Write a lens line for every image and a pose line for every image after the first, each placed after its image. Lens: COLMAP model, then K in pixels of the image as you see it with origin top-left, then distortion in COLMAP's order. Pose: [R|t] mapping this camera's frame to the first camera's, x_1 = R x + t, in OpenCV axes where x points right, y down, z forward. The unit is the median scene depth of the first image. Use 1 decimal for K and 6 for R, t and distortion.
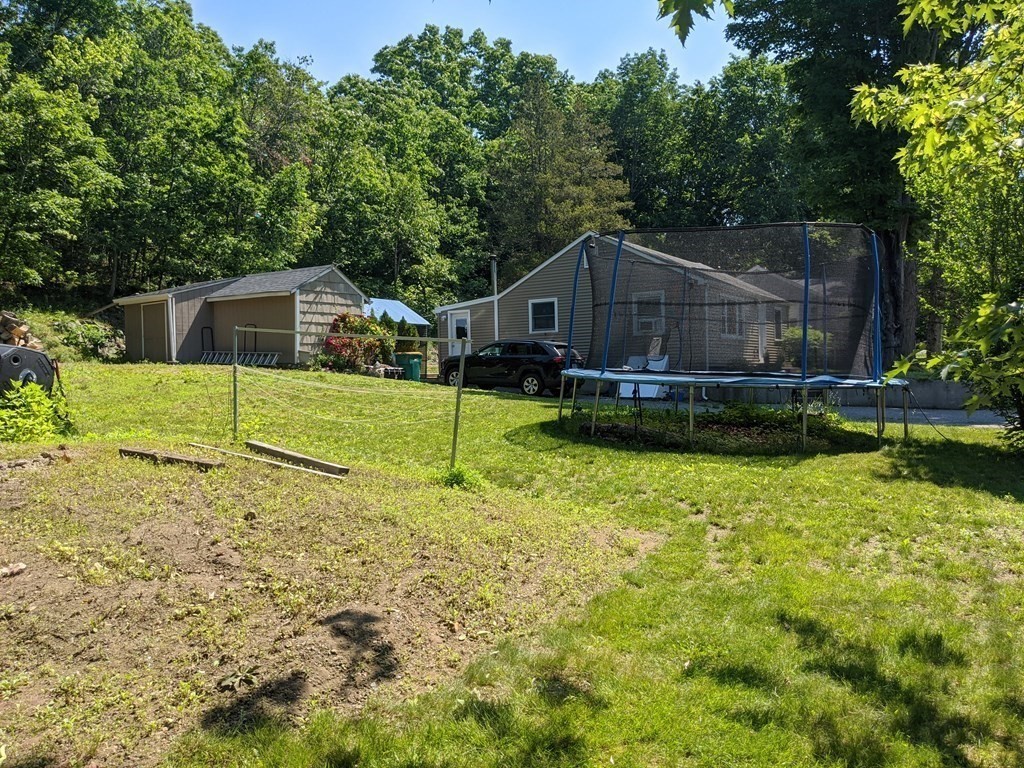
lens RADIAL K [[814.8, 0, 512.0], [0, 814.8, 384.0], [0, 0, 1]] dist [0.056945, -0.099901]
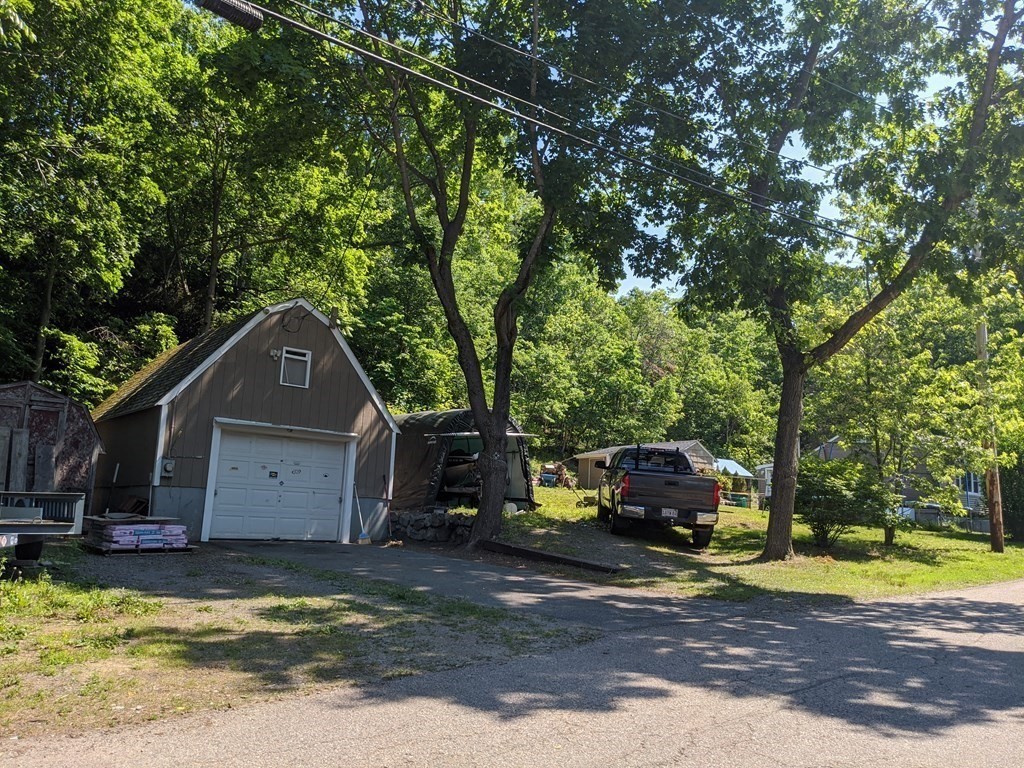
lens RADIAL K [[814.8, 0, 512.0], [0, 814.8, 384.0], [0, 0, 1]] dist [0.056945, -0.099901]
pose [[0.926370, -0.003043, -0.376603, 0.059603], [-0.065695, 0.983331, -0.169542, 0.047246], [0.370841, 0.181800, 0.910728, -0.604074]]
